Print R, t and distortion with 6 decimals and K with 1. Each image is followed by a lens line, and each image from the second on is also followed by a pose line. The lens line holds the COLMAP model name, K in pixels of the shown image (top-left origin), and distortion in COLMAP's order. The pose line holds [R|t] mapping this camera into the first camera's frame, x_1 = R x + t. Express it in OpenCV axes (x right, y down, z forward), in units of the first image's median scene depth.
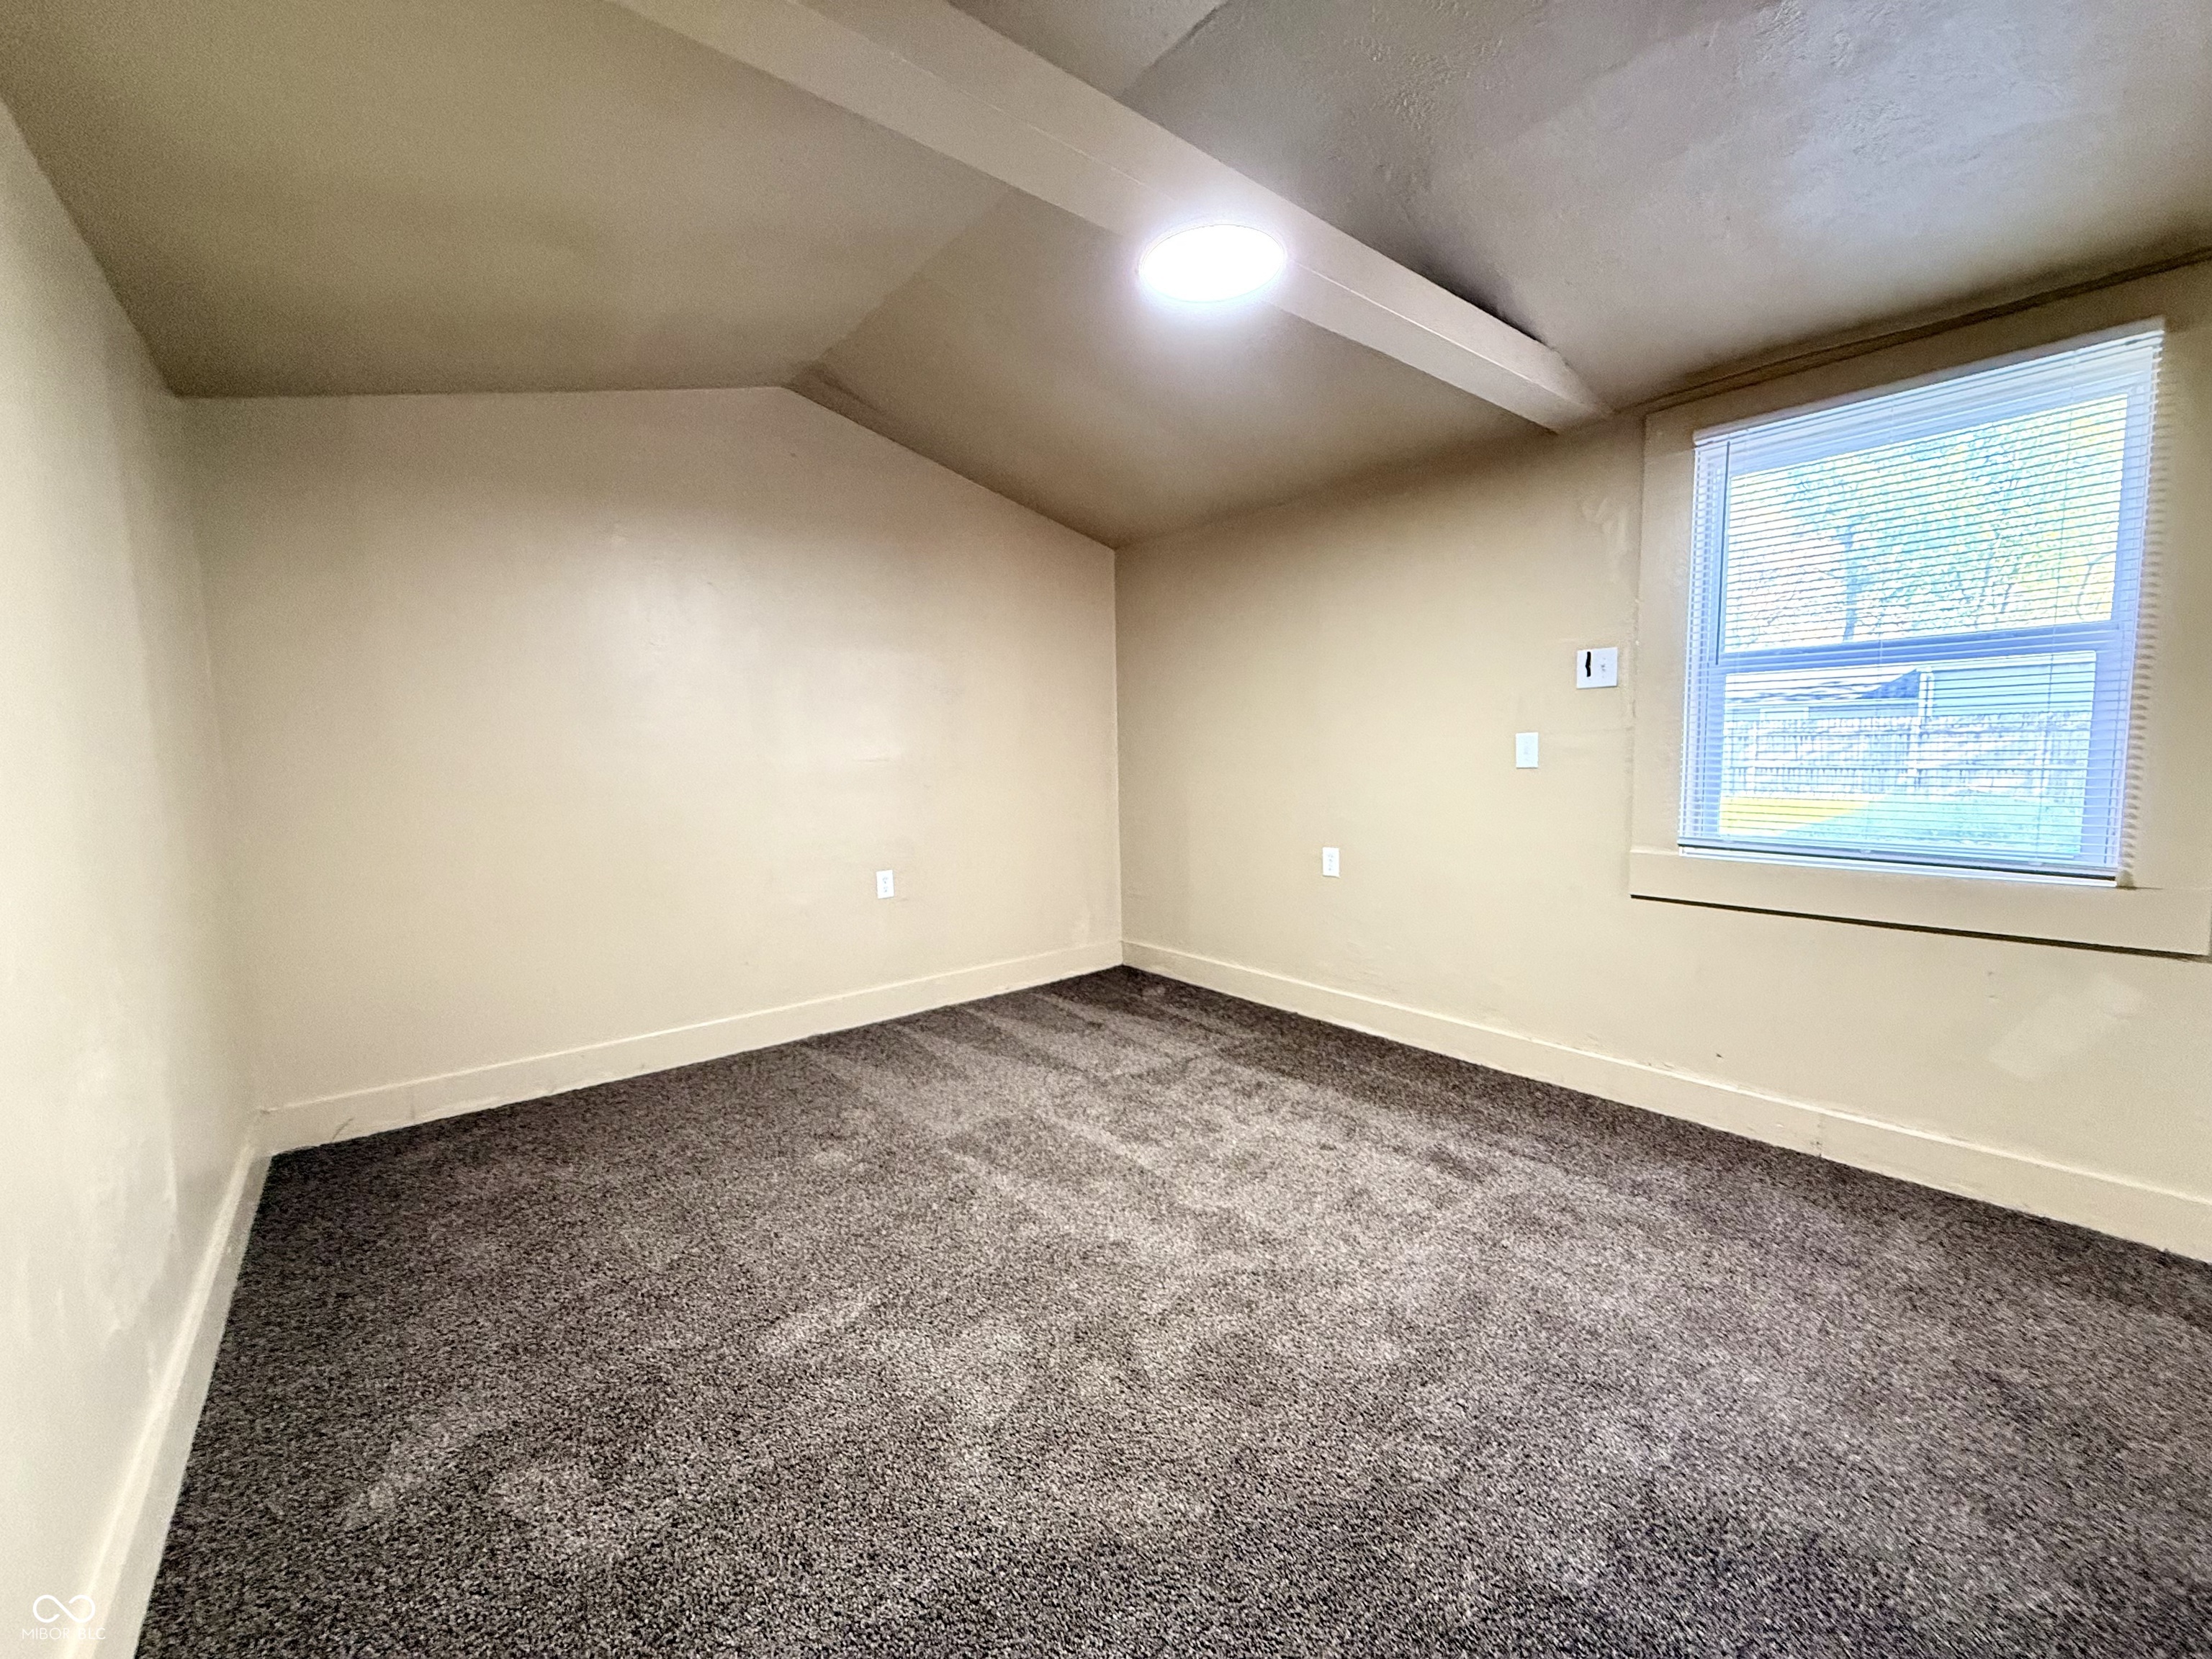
lens RADIAL K [[881.7, 0, 1098.1], [0, 881.7, 833.1], [0, 0, 1]] dist [0.000467, -0.000934]
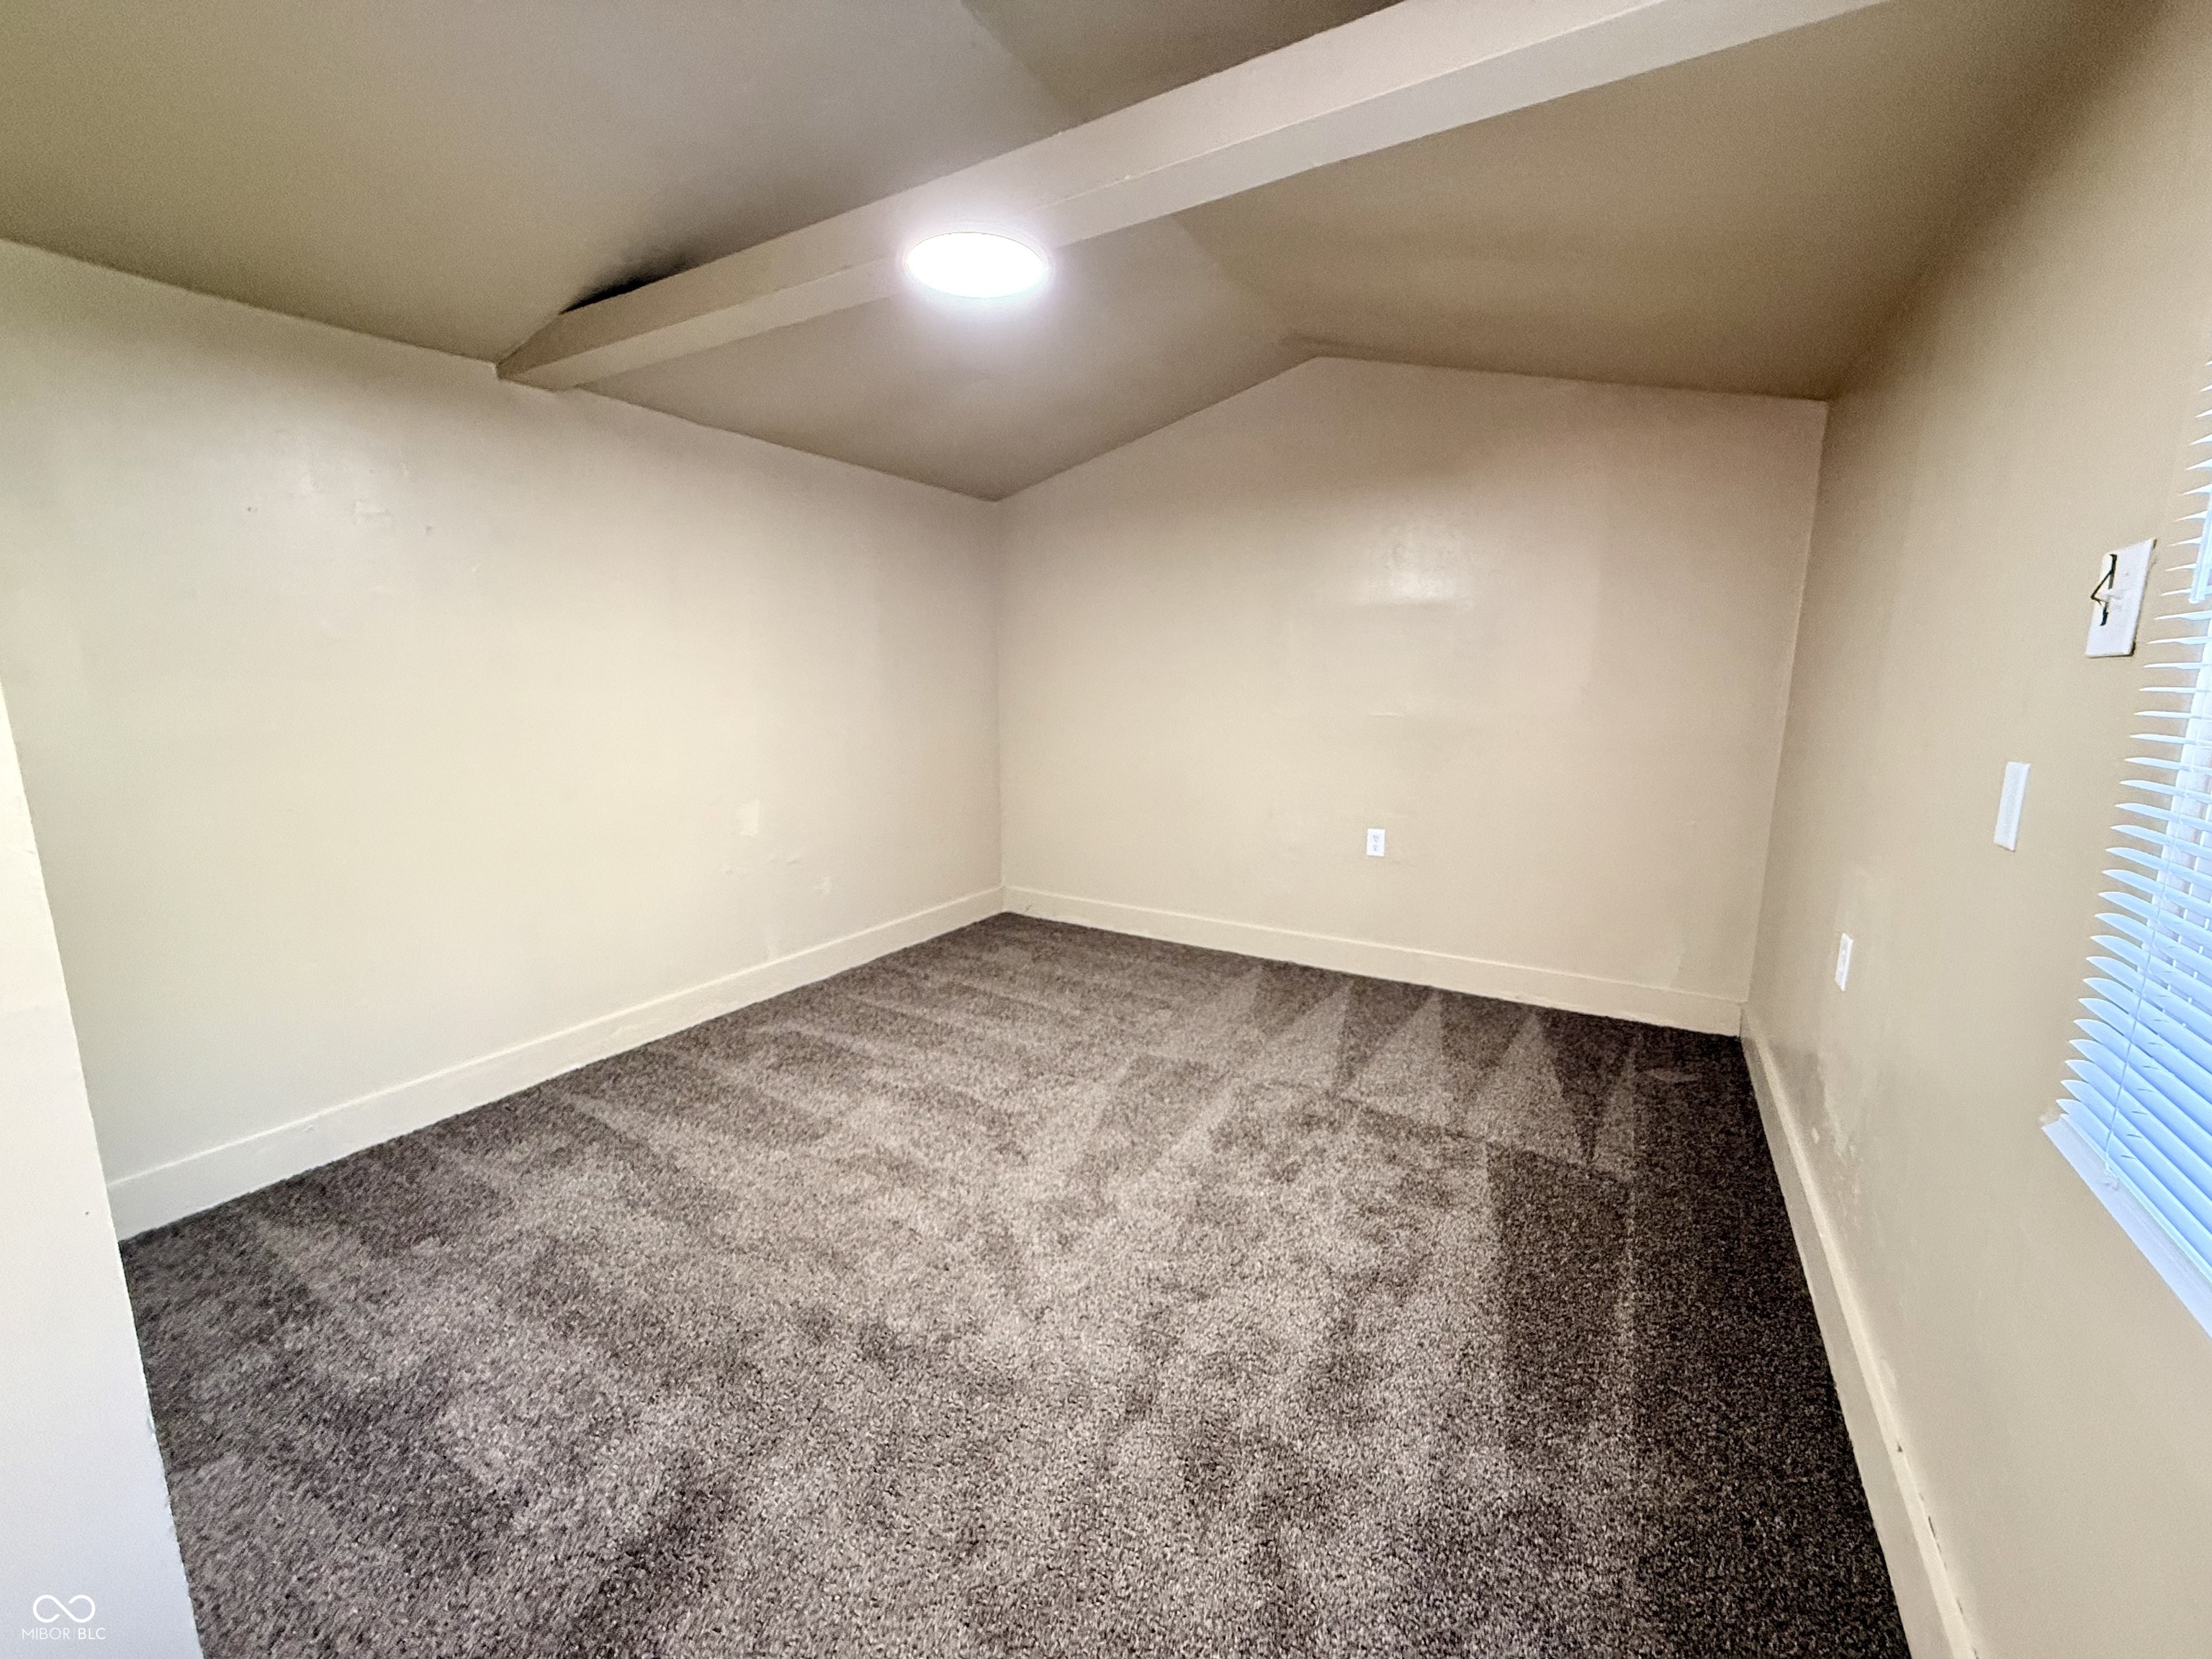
lens RADIAL K [[881.7, 0, 1099.1], [0, 881.7, 824.2], [0, 0, 1]] dist [0.000467, -0.000934]
pose [[0.337917, 0.176803, -0.924420, 0.693518], [-0.100642, 0.983353, 0.151285, -0.098961], [0.935780, 0.041914, 0.350085, 0.445835]]
